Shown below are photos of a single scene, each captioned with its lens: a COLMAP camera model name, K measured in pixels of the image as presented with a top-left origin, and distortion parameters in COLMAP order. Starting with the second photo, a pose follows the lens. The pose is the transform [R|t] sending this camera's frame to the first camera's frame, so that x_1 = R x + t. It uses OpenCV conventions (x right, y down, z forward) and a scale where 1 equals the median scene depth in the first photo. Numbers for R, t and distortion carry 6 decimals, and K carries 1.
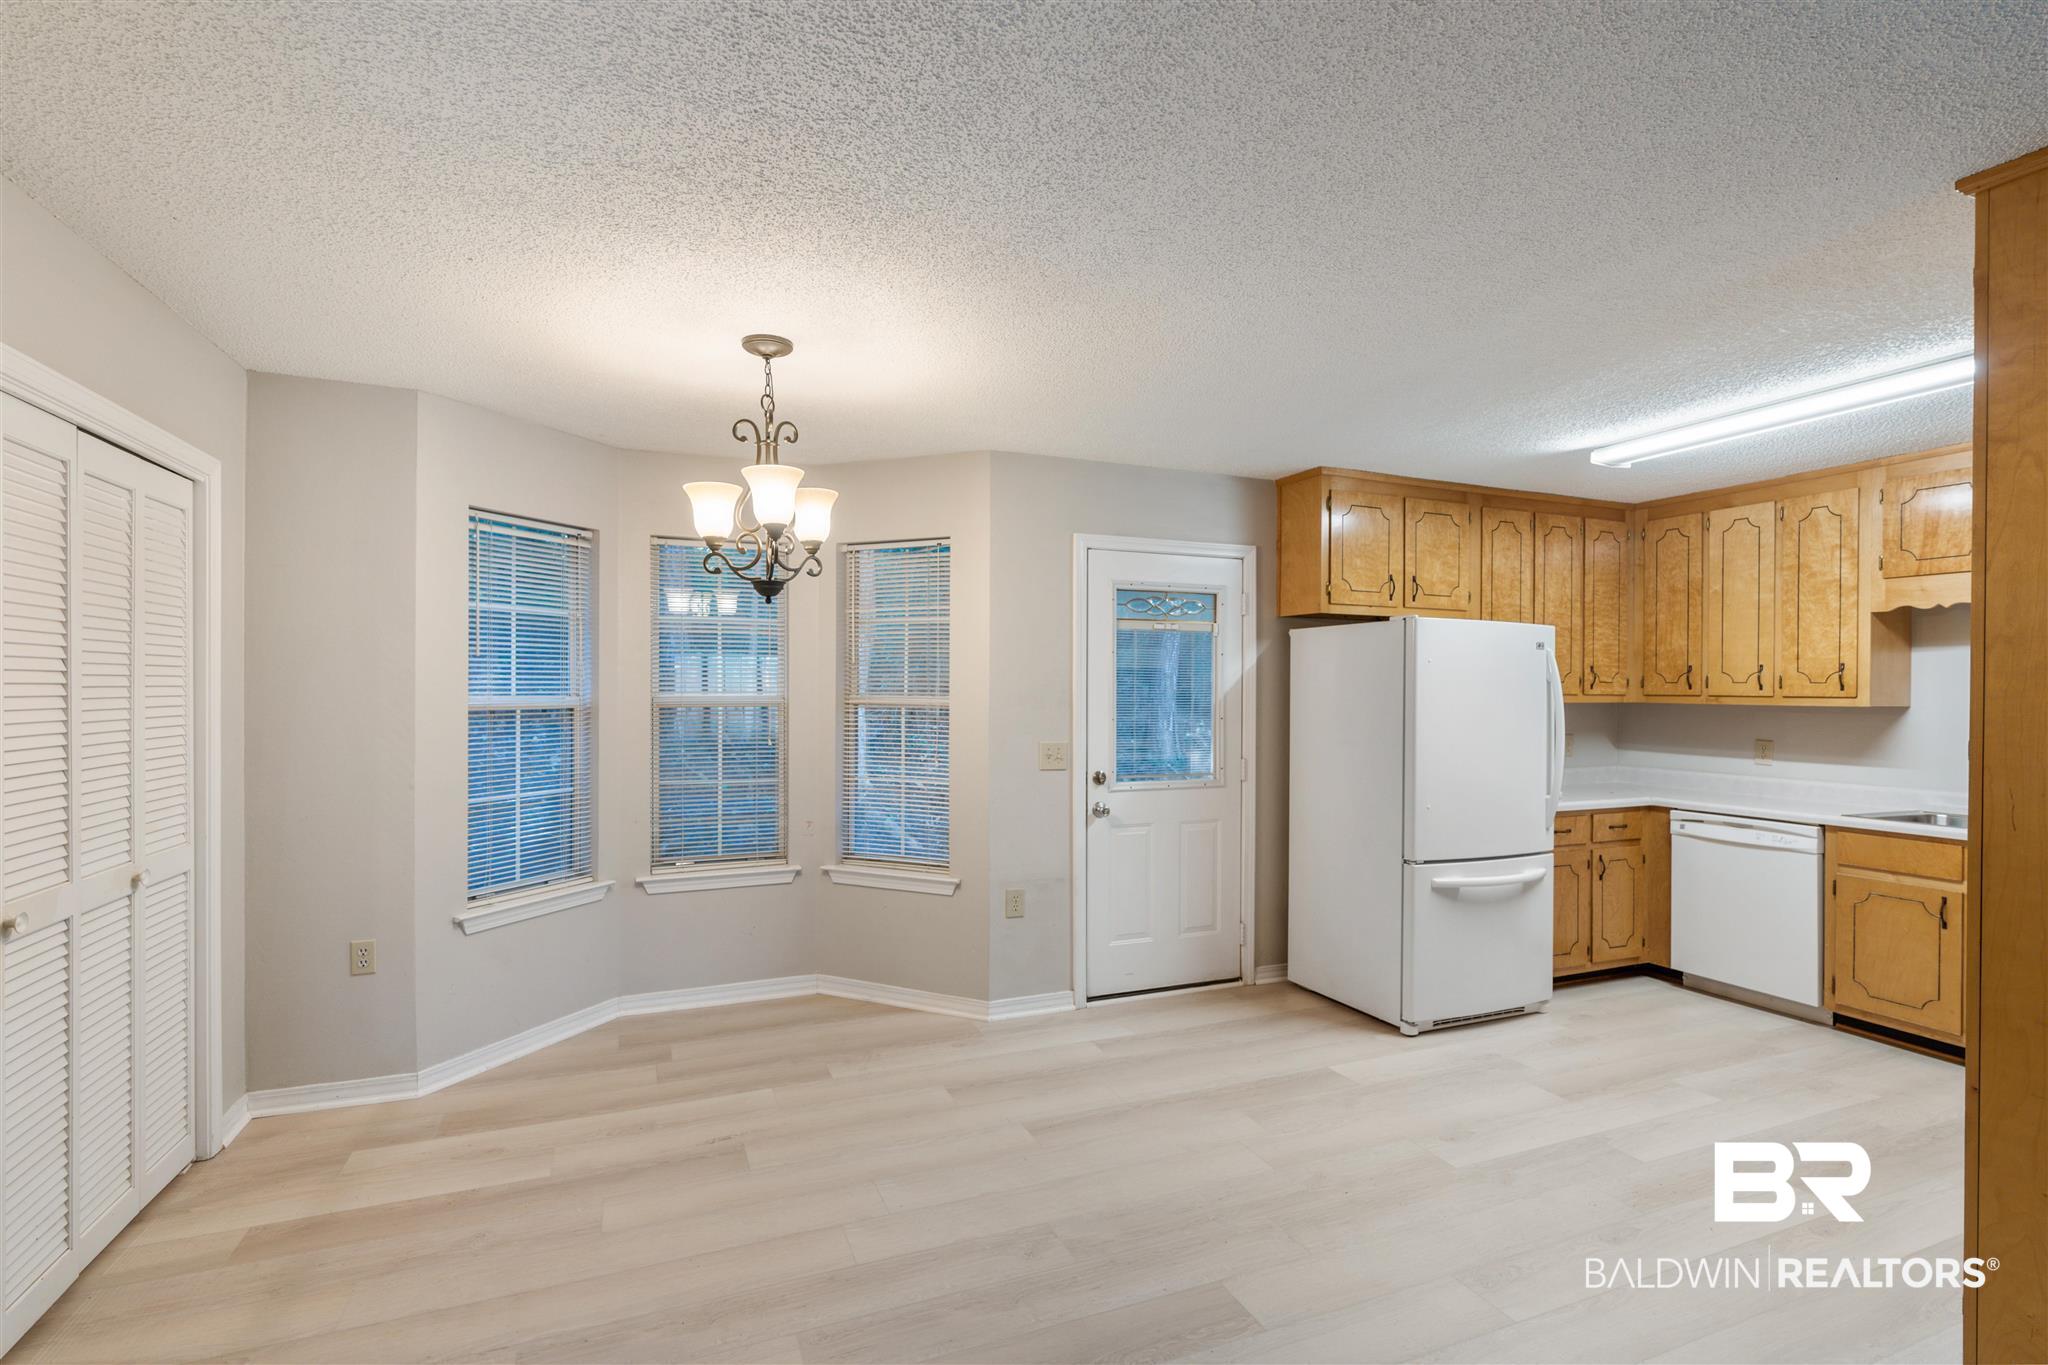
lens RADIAL K [[949.4, 0, 1056.9], [0, 949.4, 689.1], [0, 0, 1]] dist [-0.011240, 0.000390]
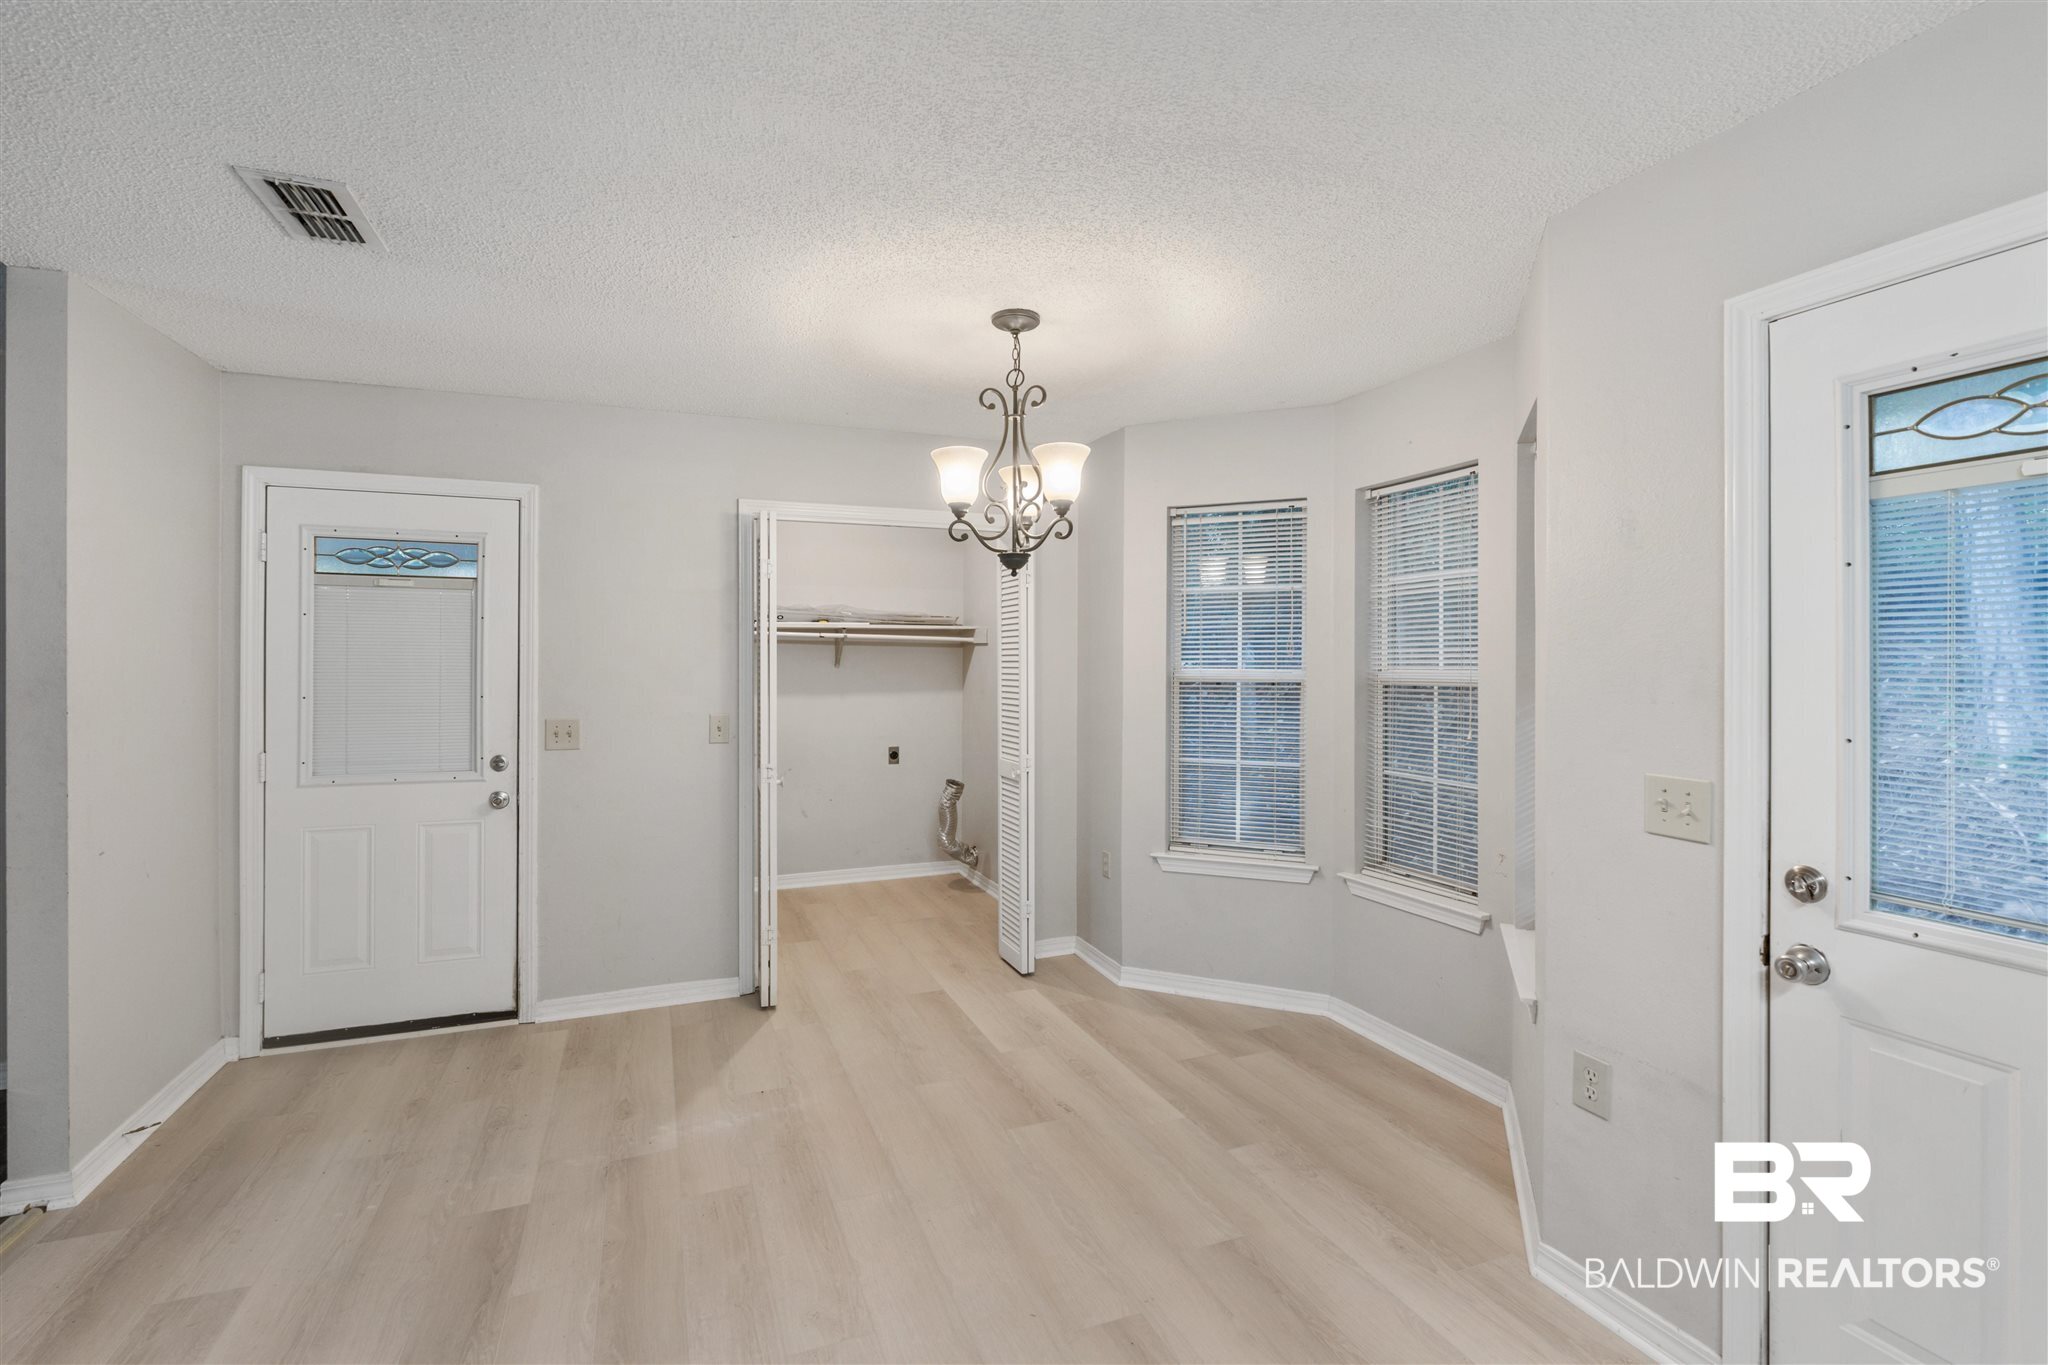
lens RADIAL K [[933.8, 0, 958.2], [0, 933.8, 658.8], [0, 0, 1]] dist [0.001463, 0.000134]
pose [[-0.065796, -0.008026, -0.997801, 0.485285], [-0.002735, 0.999965, -0.007863, 0.003996], [0.997829, 0.002212, -0.065816, 0.709104]]
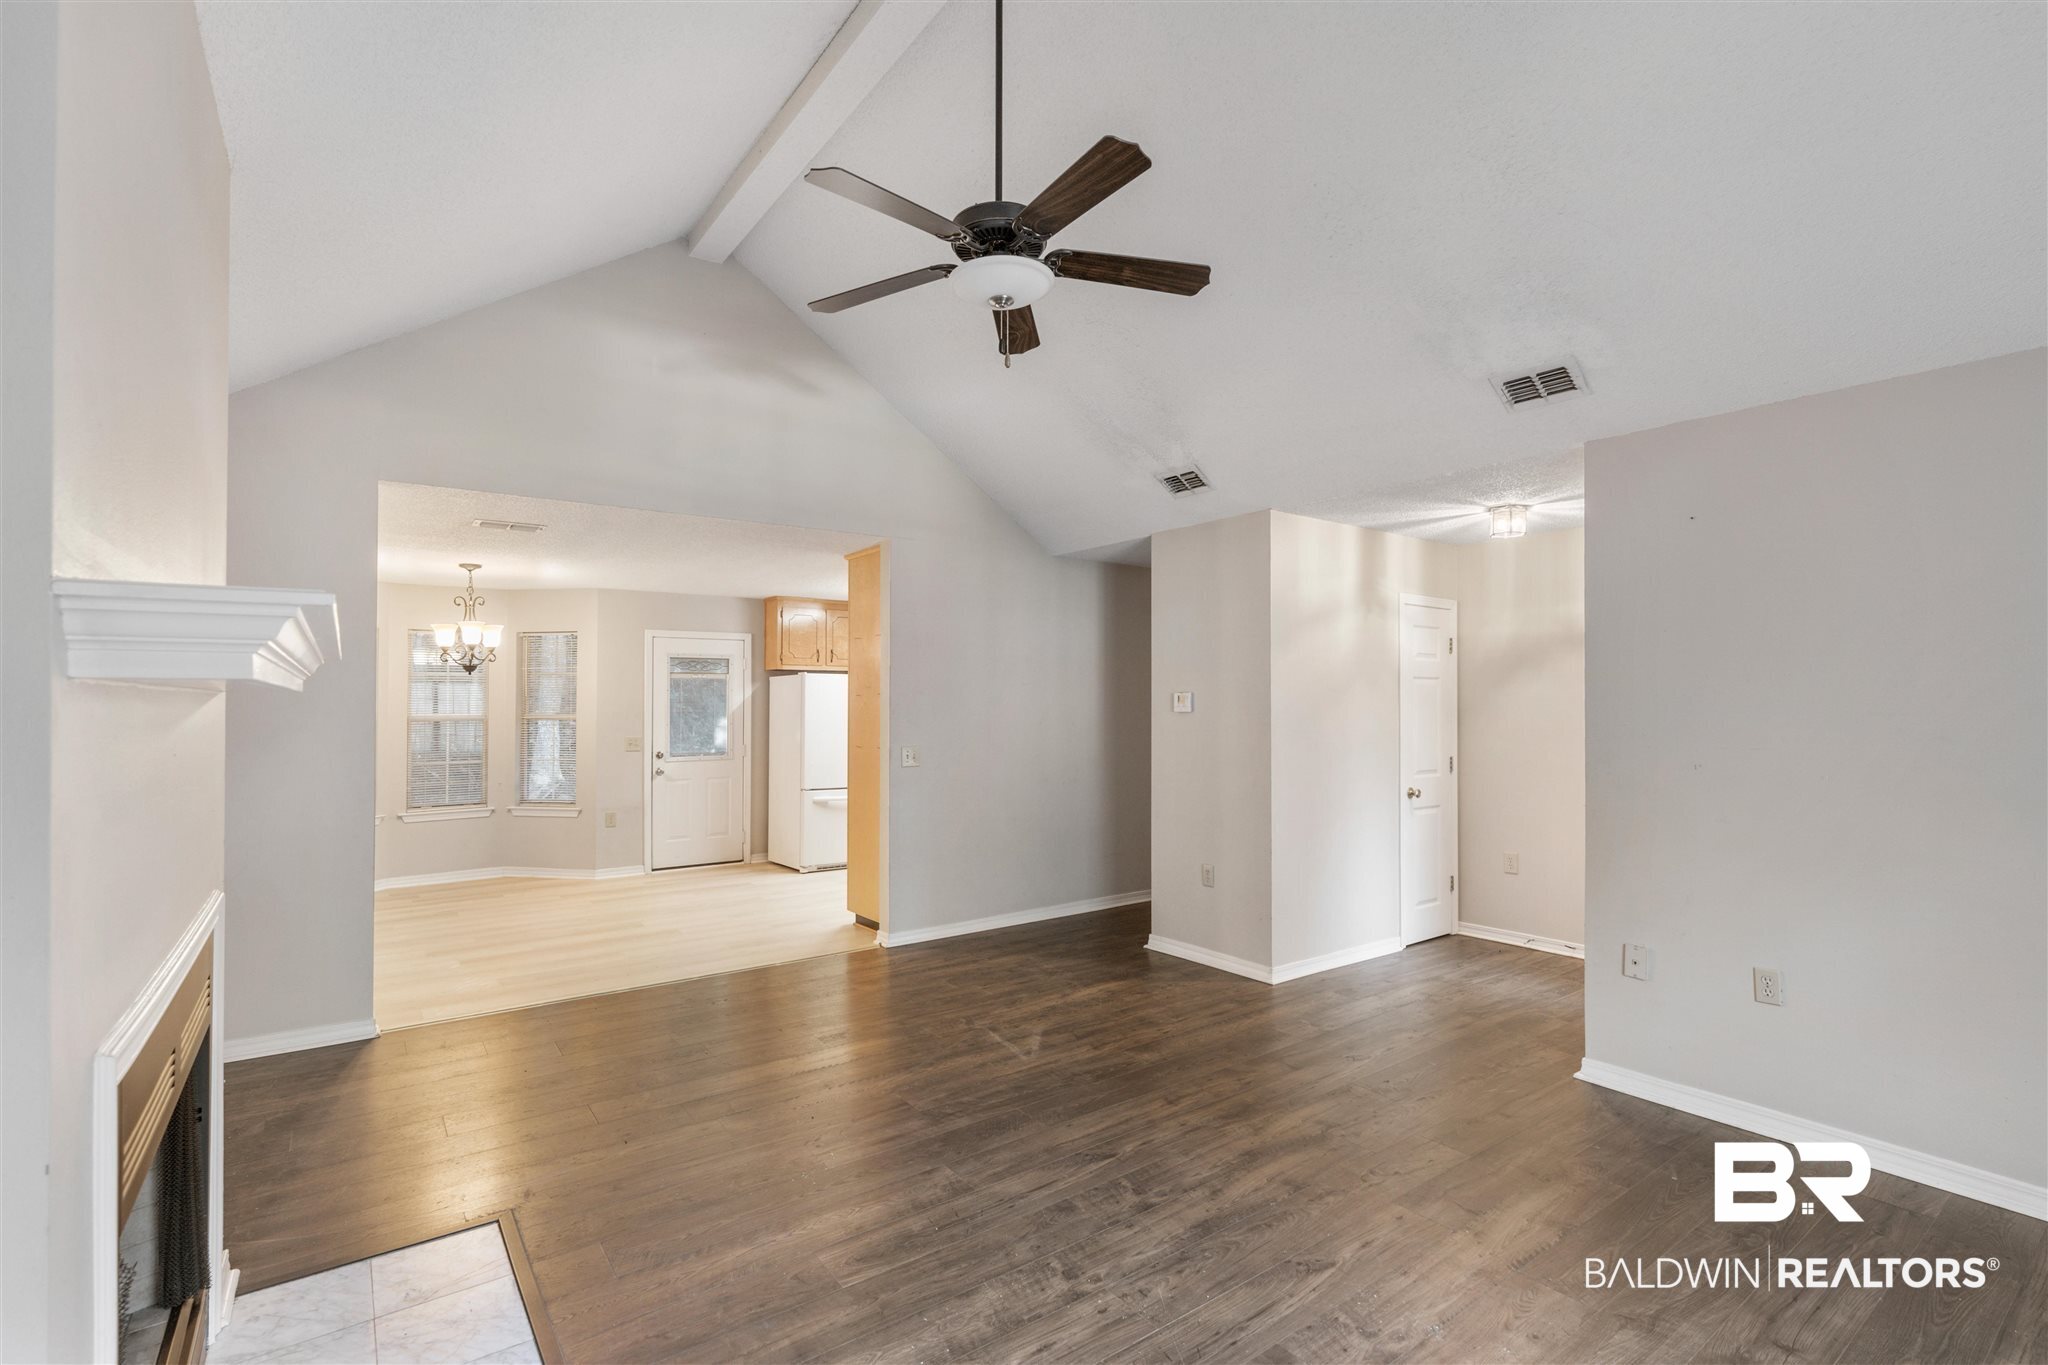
lens RADIAL K [[939.6, 0, 1001.8], [0, 939.6, 670.3], [0, 0, 1]] dist [-0.018655, 0.000390]
pose [[0.981442, -0.004781, 0.191700, 0.385286], [0.012356, 0.999188, -0.038339, 0.002635], [-0.191361, 0.039996, 0.980705, -1.073937]]
